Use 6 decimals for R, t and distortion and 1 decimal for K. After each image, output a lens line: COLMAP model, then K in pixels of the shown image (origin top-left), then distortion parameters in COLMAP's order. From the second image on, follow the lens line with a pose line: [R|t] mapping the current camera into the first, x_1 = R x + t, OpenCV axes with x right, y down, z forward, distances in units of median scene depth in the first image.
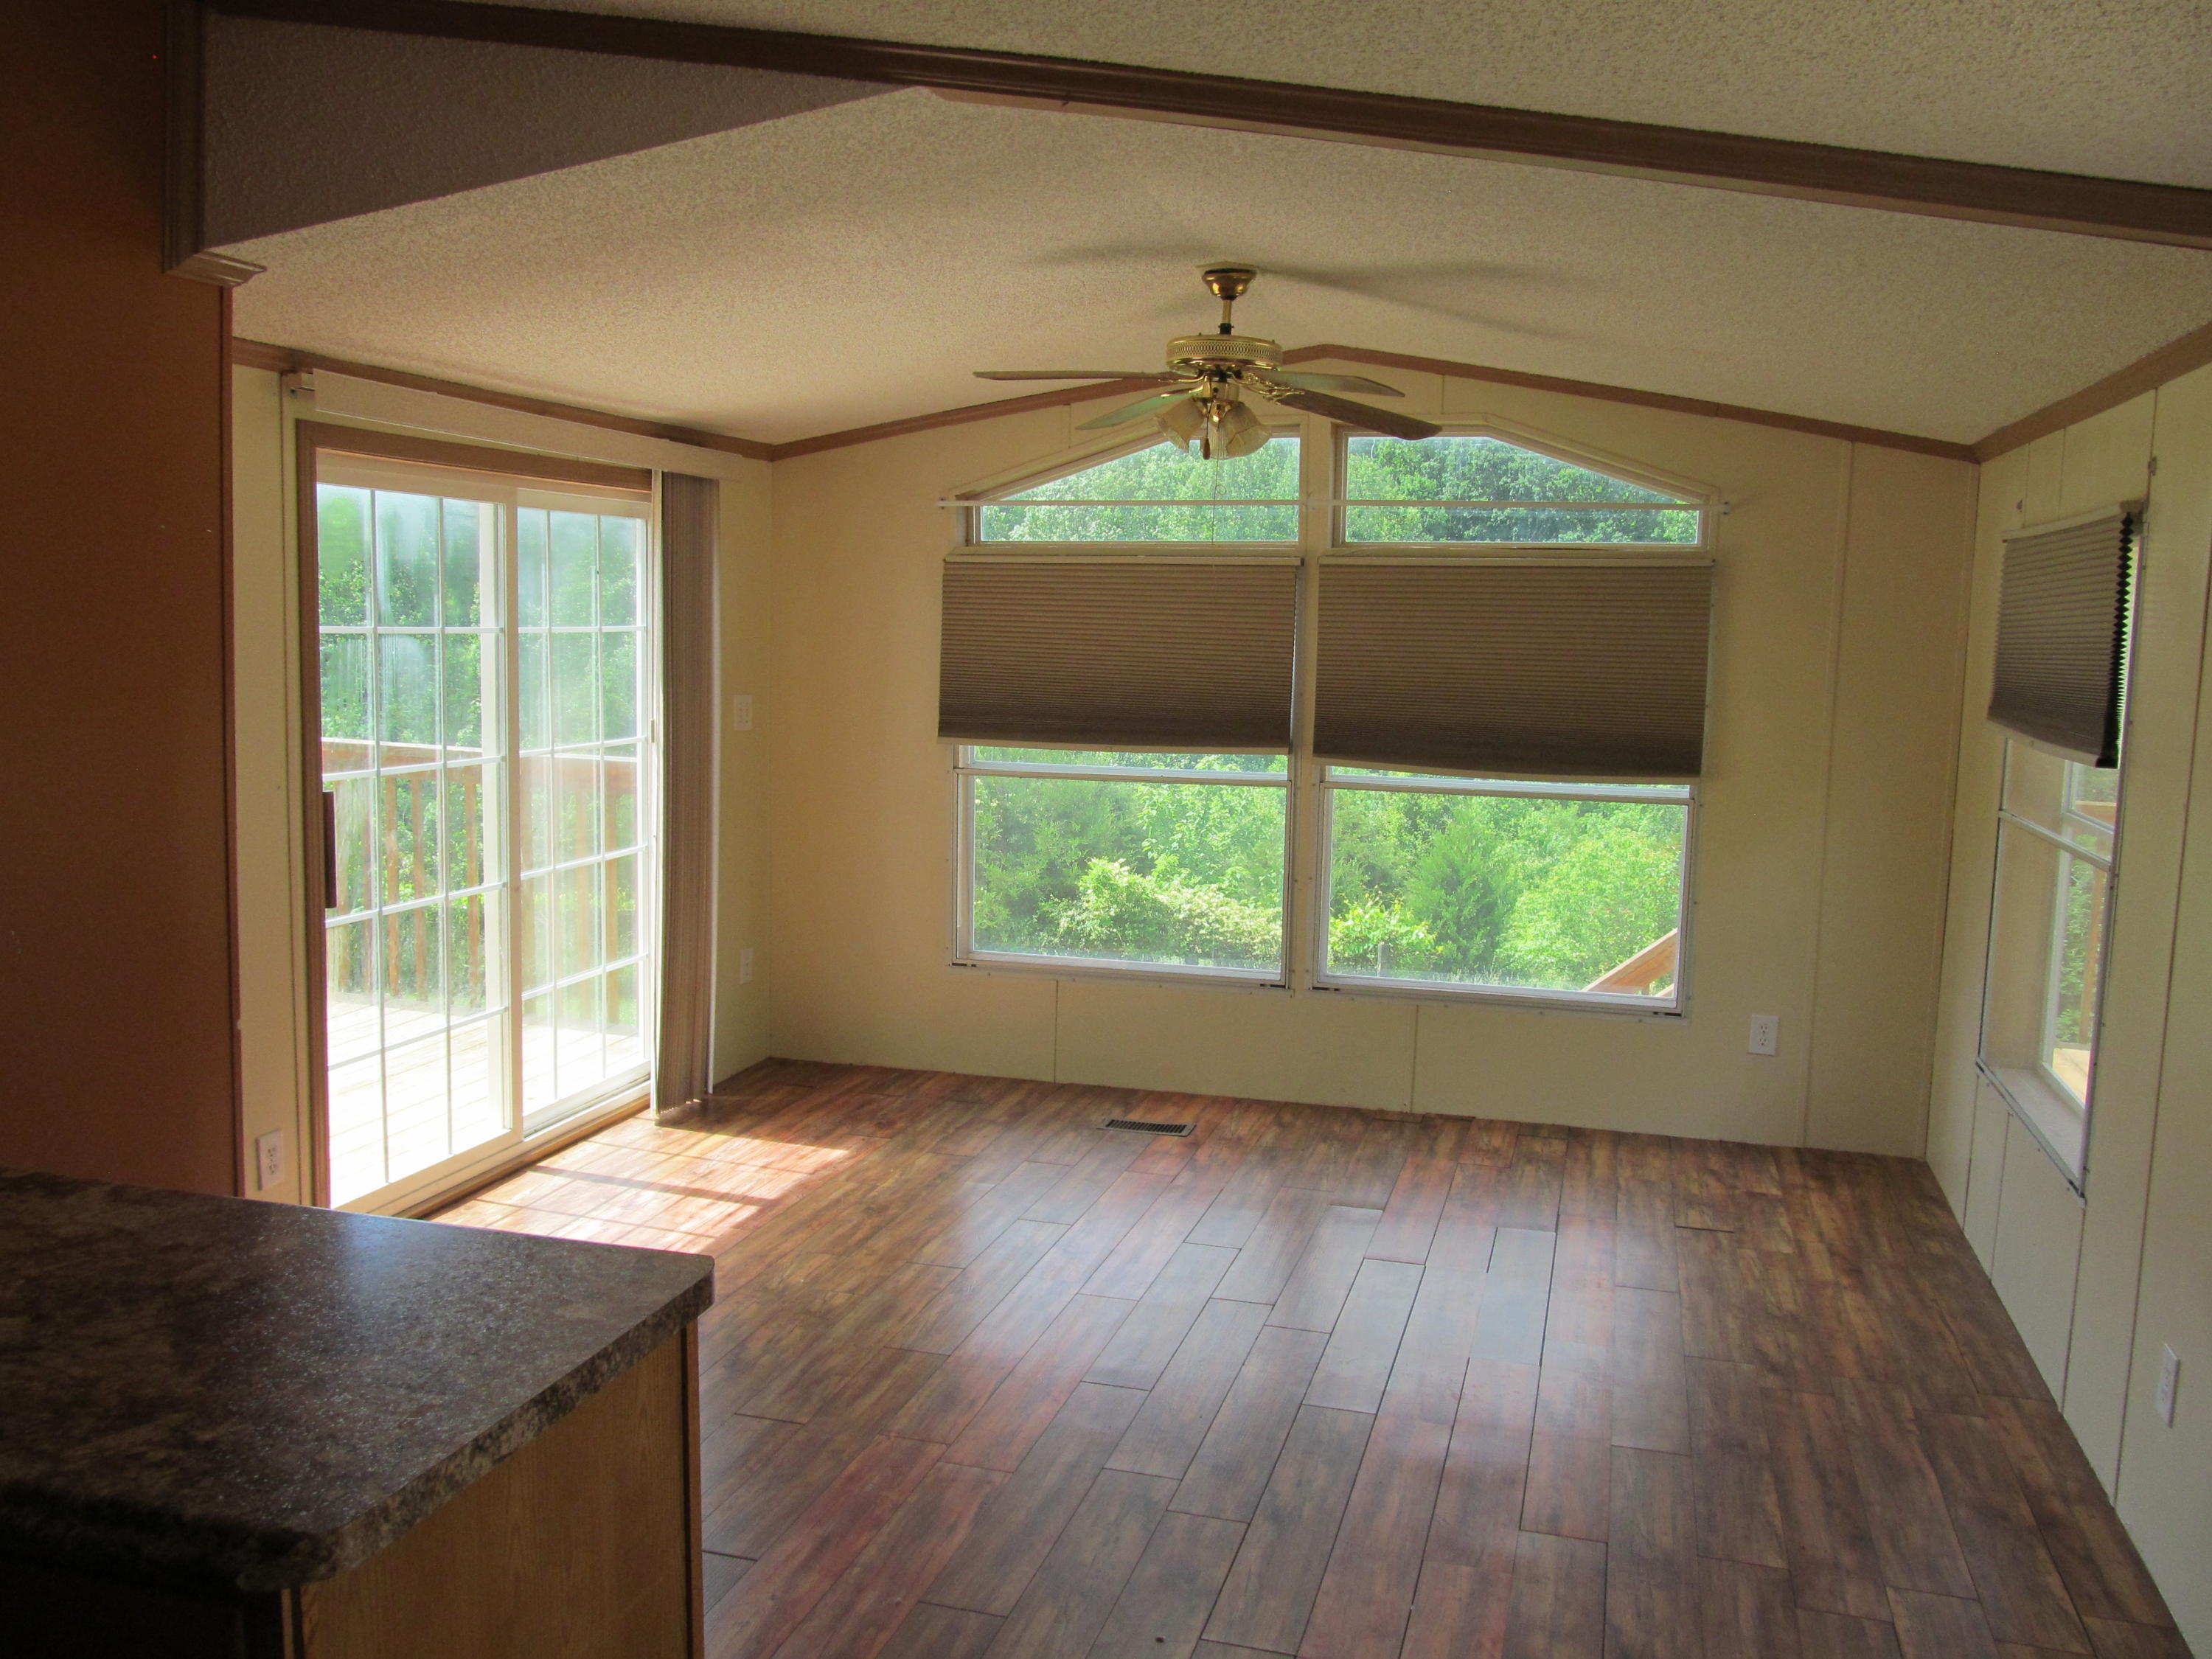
lens RADIAL K [[1833.5, 0, 1106.0], [0, 1833.5, 829.5], [0, 0, 1]] dist [-0.074315, 0.050694]
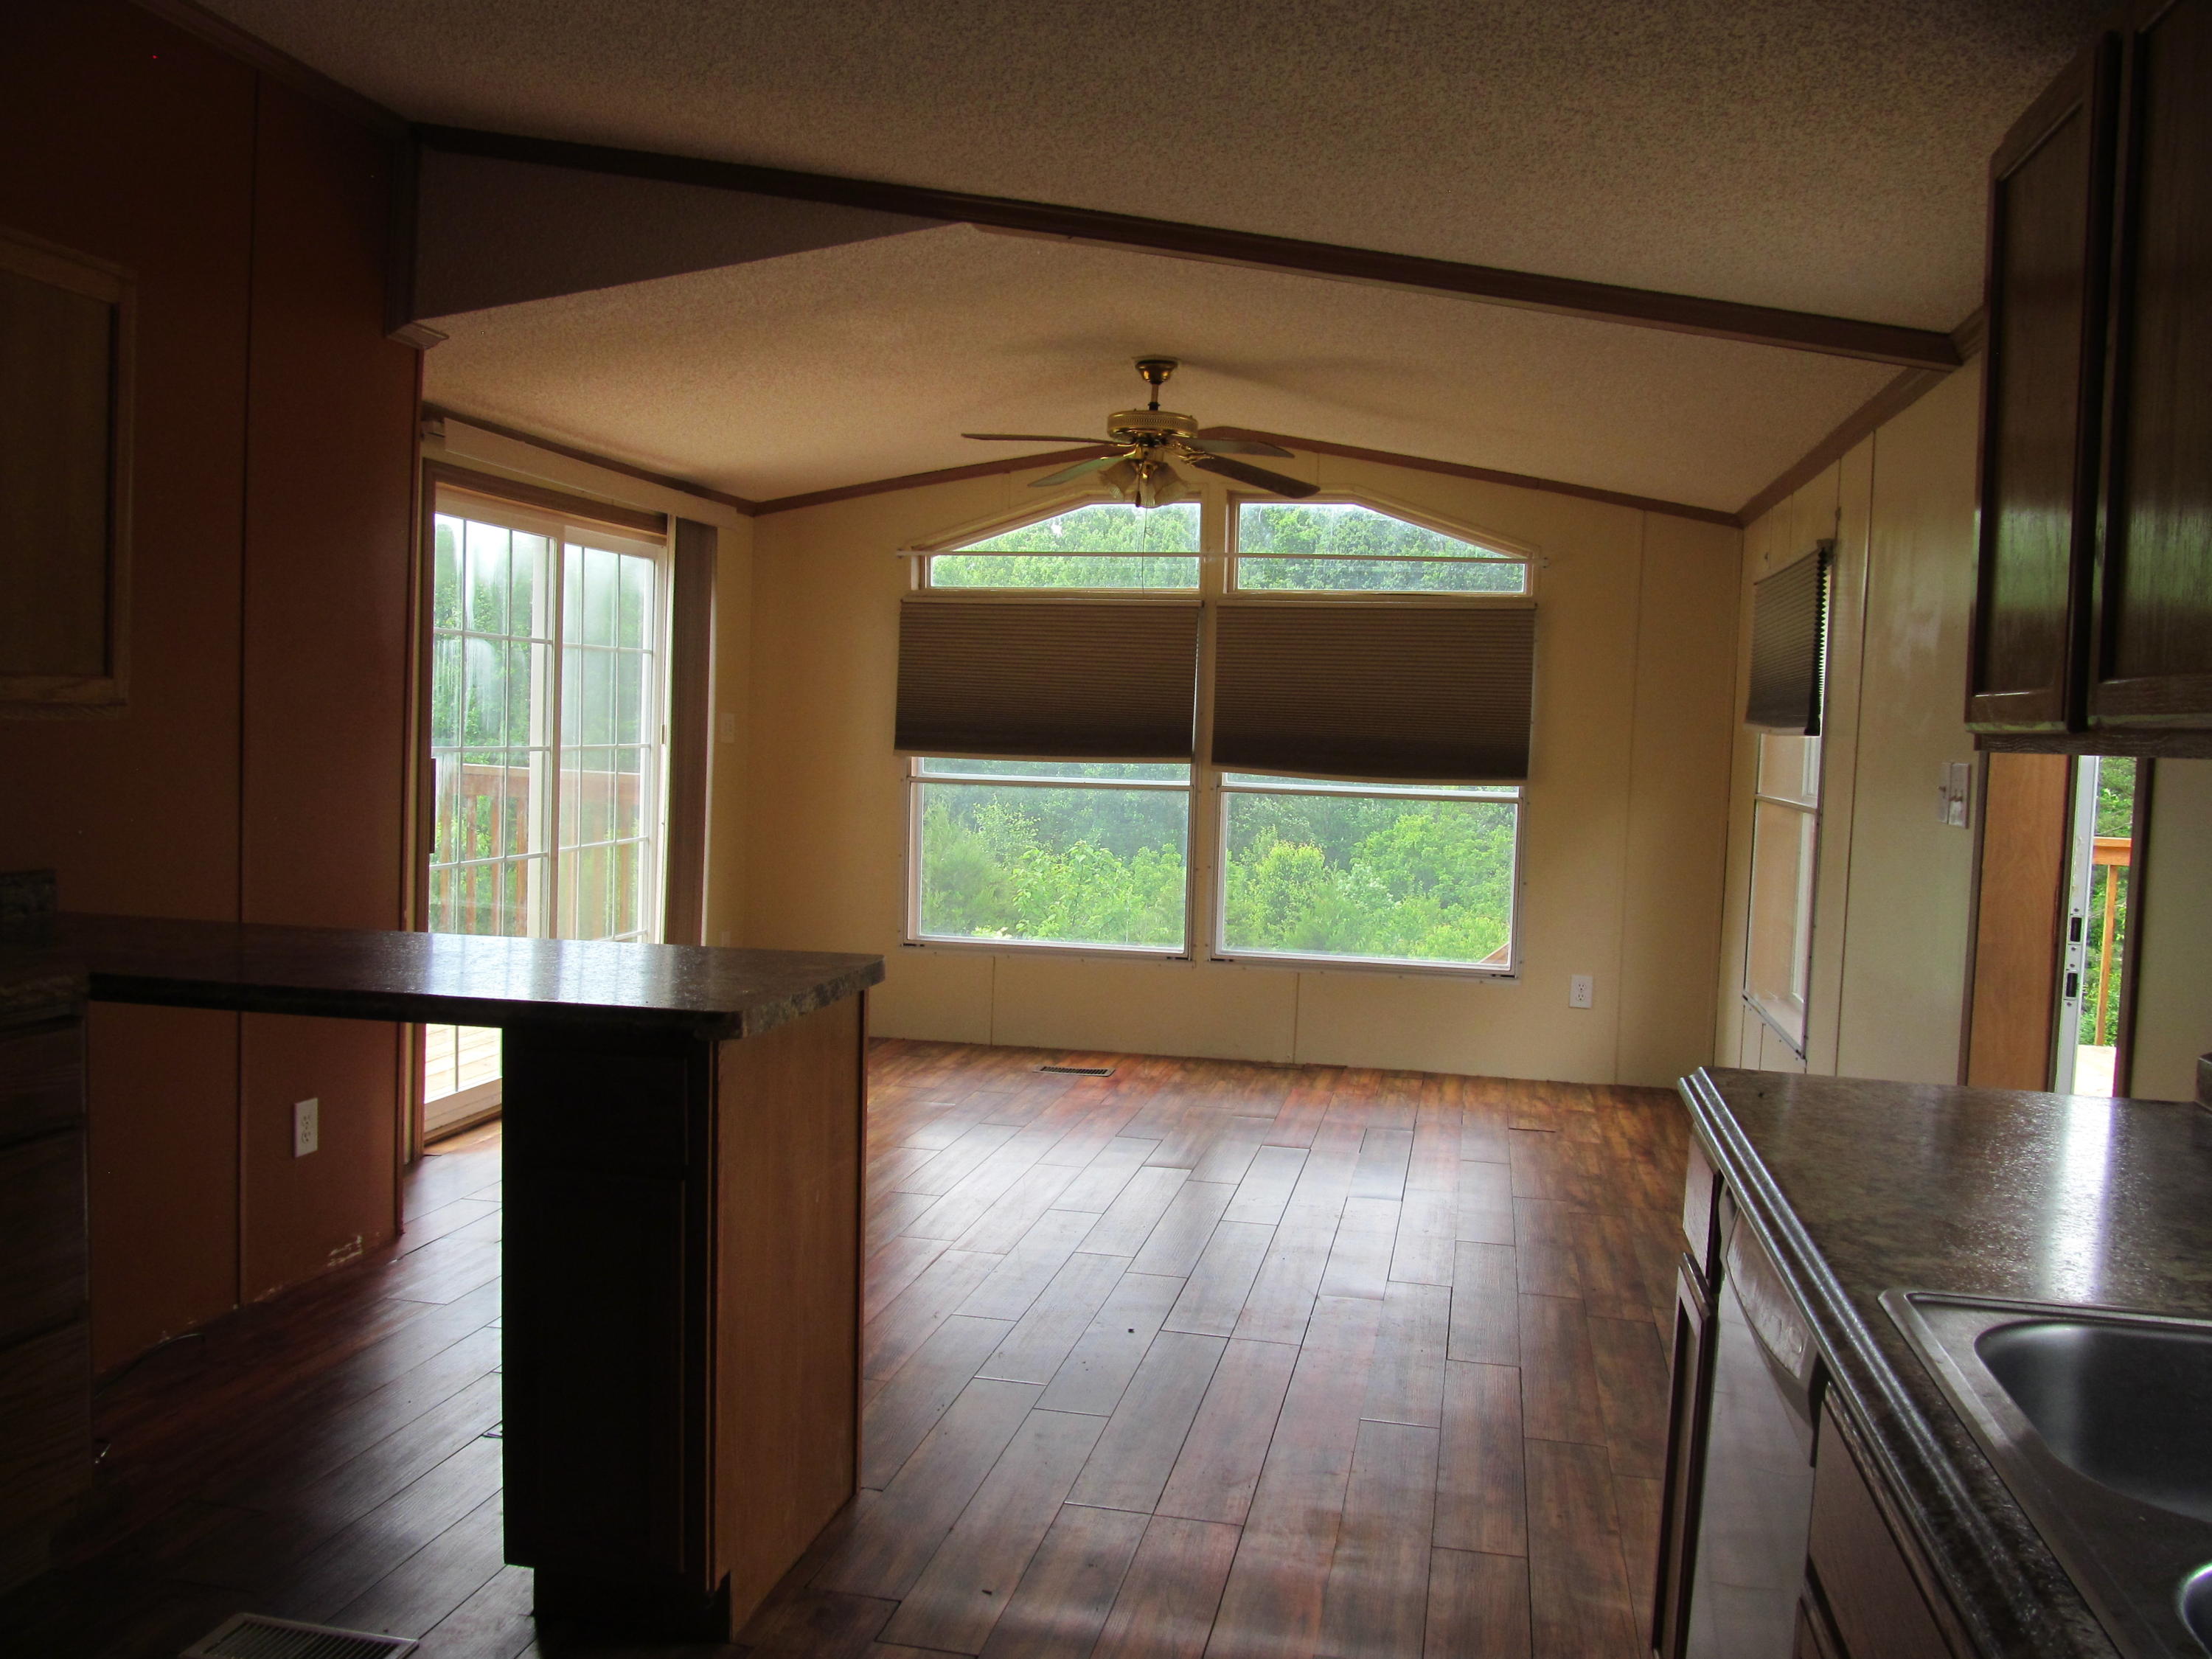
lens RADIAL K [[1833.5, 0, 1106.0], [0, 1833.5, 829.5], [0, 0, 1]] dist [-0.074315, 0.050694]
pose [[0.997221, 0.005866, 0.074269, -0.051689], [-0.001795, 0.998498, -0.054756, 0.077989], [-0.074478, 0.054471, 0.995734, -0.219025]]
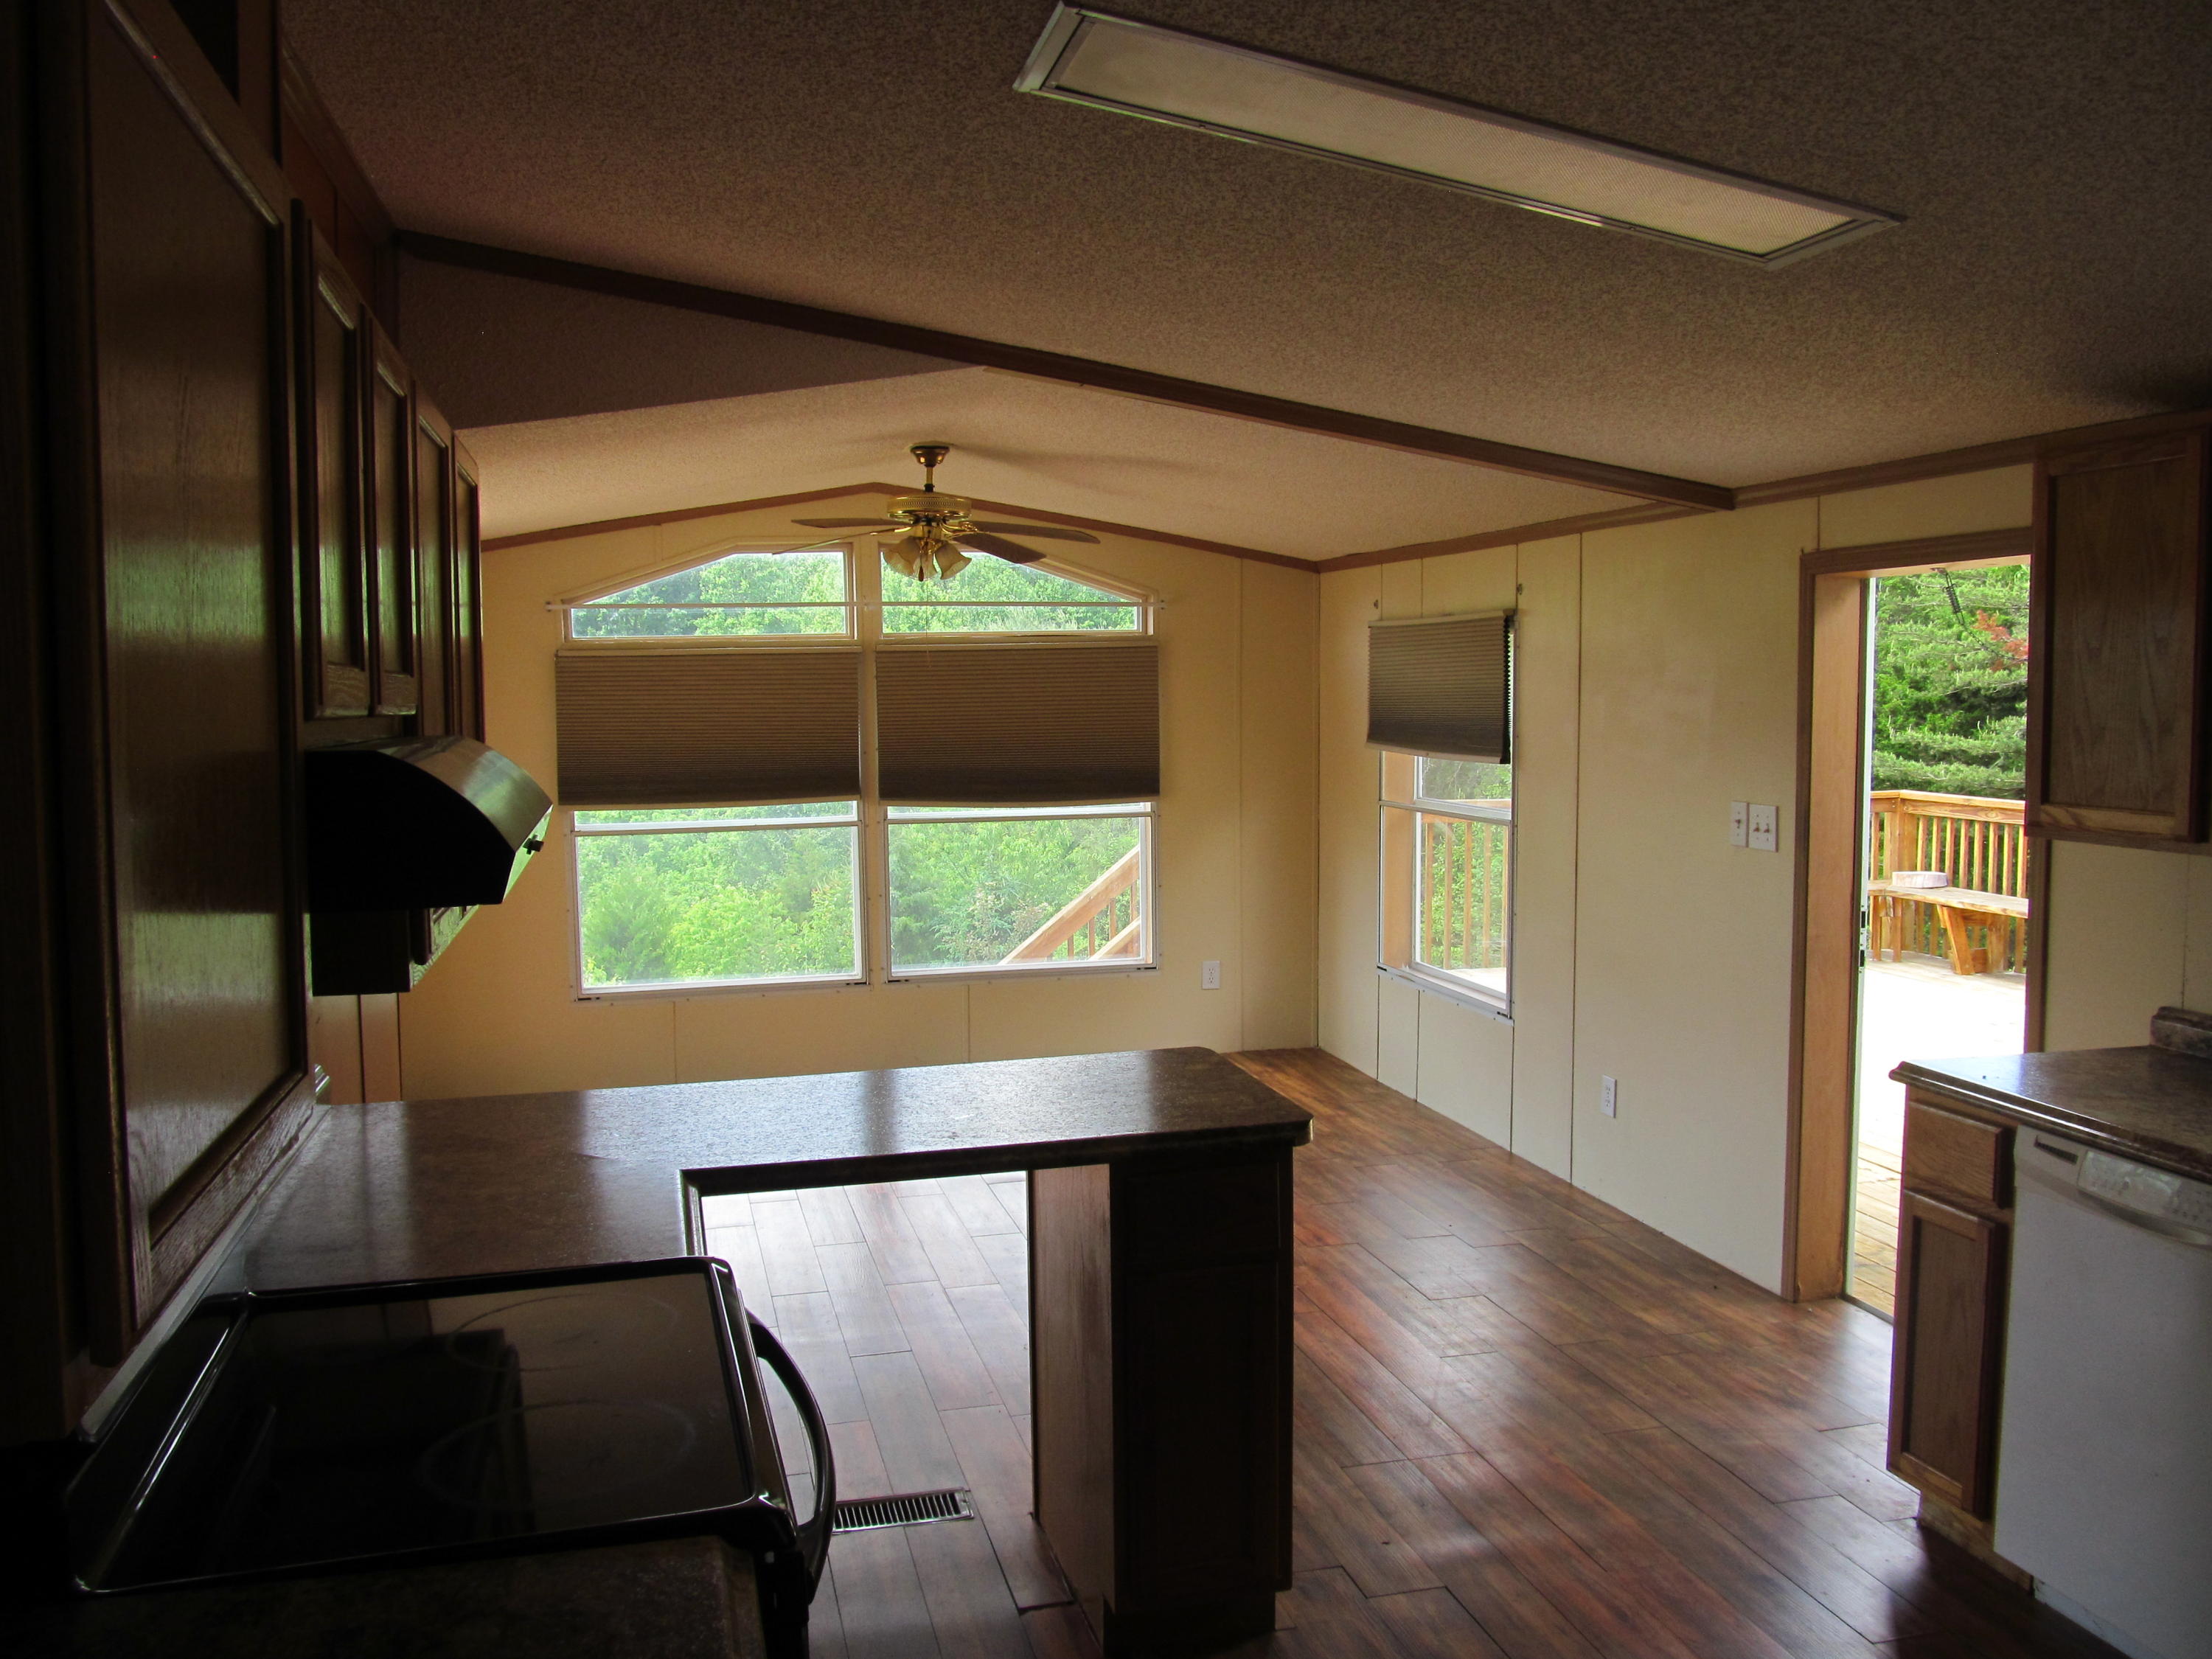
lens RADIAL K [[1833.5, 0, 1106.0], [0, 1833.5, 829.5], [0, 0, 1]] dist [-0.074315, 0.050694]
pose [[0.864254, -0.070920, 0.498031, -0.446112], [0.087947, 0.996067, -0.010778, 0.009177], [-0.495308, 0.053116, 0.867092, -0.217319]]
